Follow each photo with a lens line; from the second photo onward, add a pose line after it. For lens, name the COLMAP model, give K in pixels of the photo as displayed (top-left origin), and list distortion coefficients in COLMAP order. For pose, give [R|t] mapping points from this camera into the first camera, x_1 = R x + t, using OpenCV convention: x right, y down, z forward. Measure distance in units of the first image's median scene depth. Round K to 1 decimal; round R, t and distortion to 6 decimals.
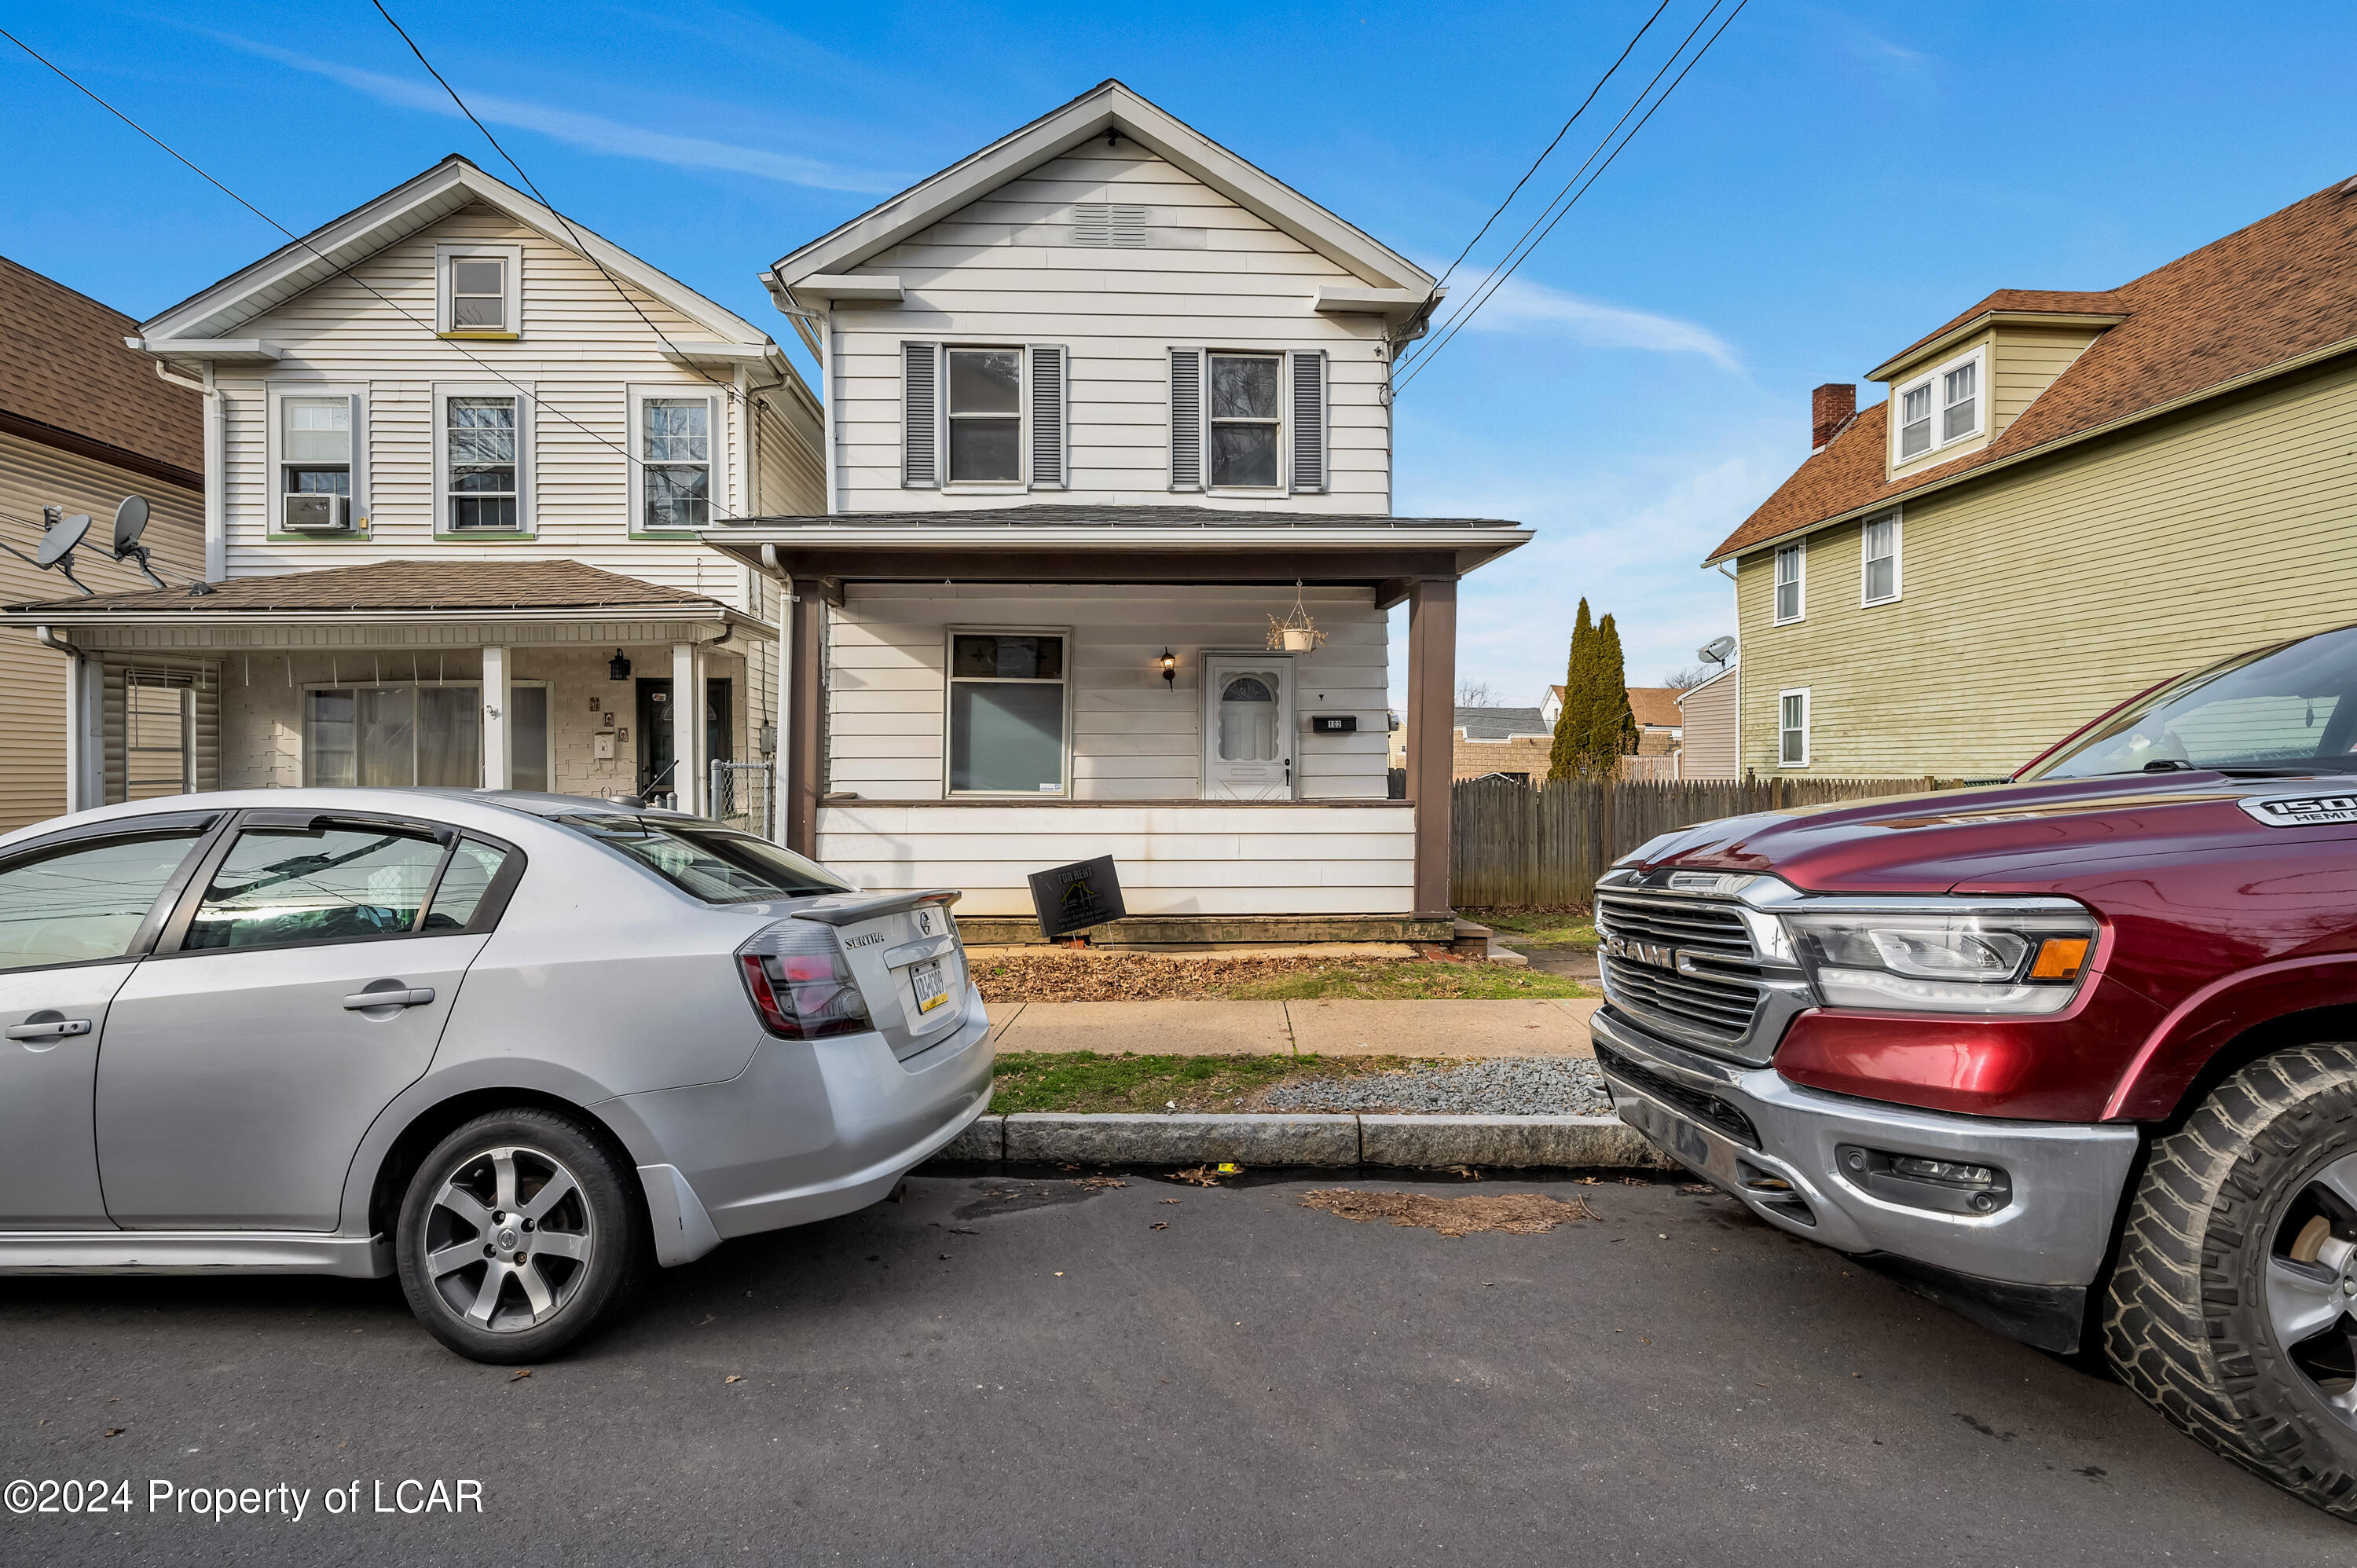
lens RADIAL K [[1050.5, 0, 1175.5], [0, 1050.5, 776.3], [0, 0, 1]] dist [-0.003741, -0.000058]
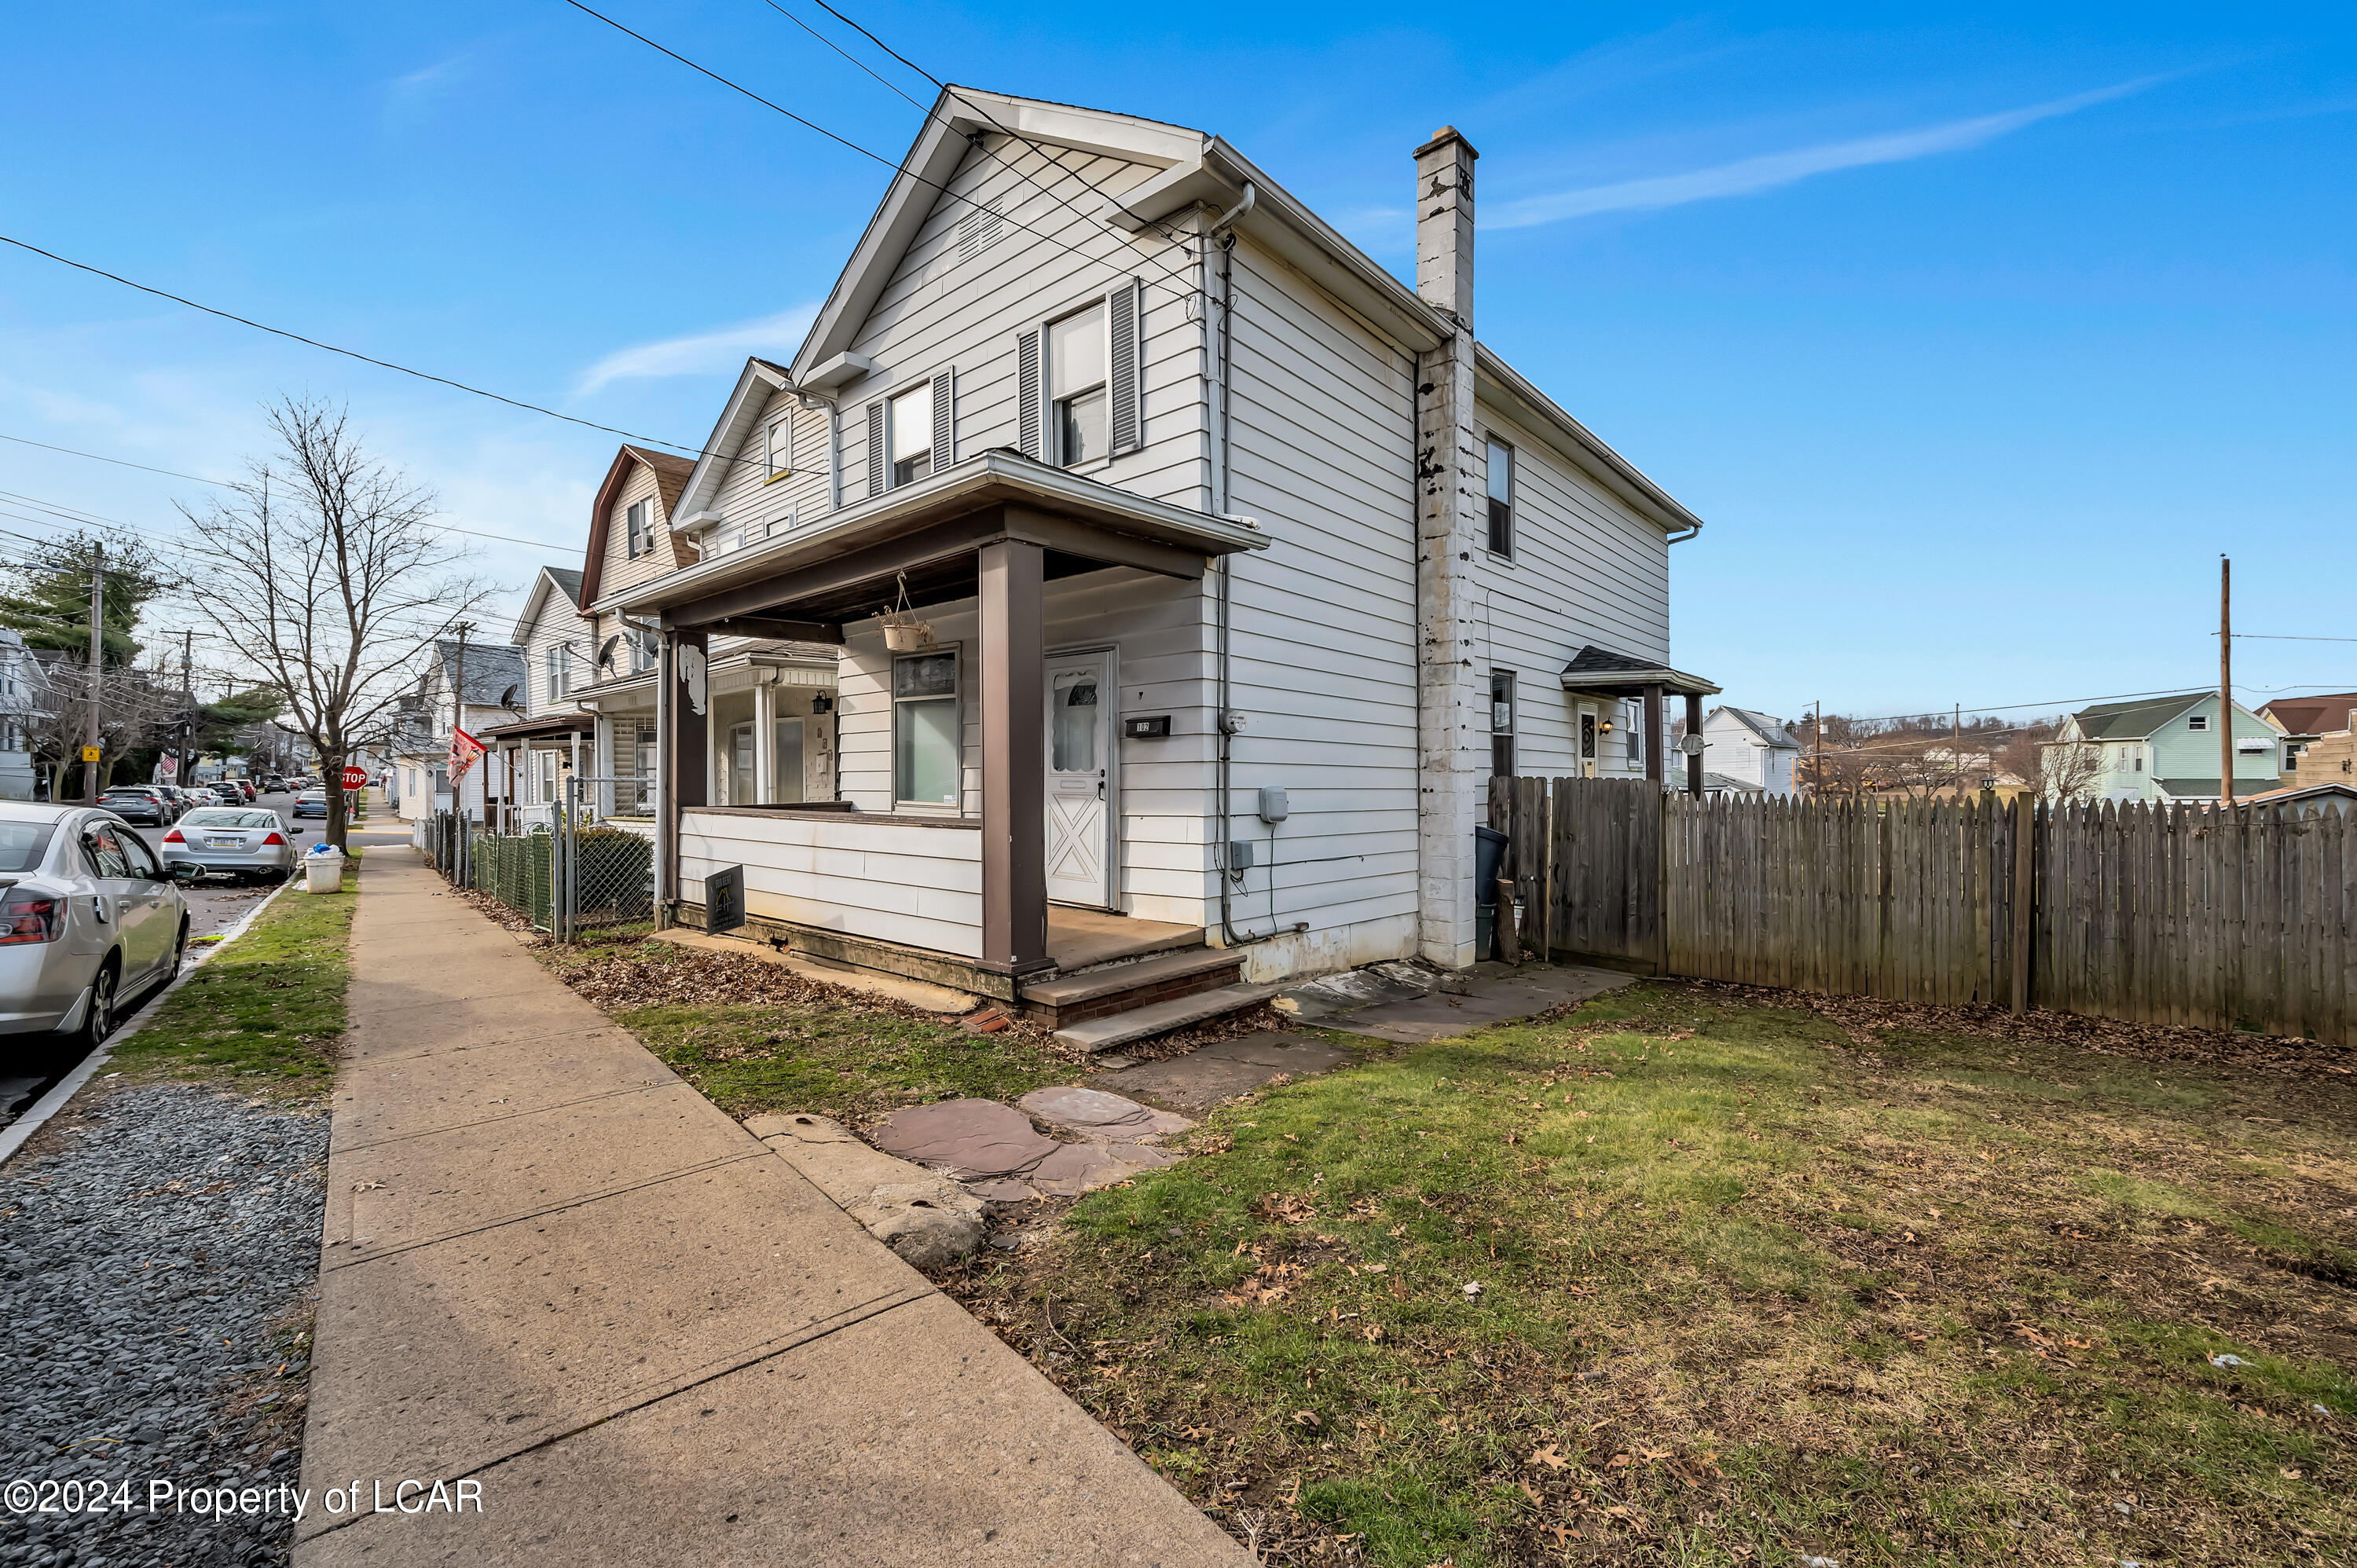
lens RADIAL K [[964.6, 0, 1173.3], [0, 964.6, 793.6], [0, 0, 1]] dist [0.000149, -0.000354]
pose [[0.717227, 0.008766, -0.696785, 0.704232], [-0.003438, 0.999953, 0.009041, -0.004138], [0.696832, -0.004089, 0.717223, 0.474628]]
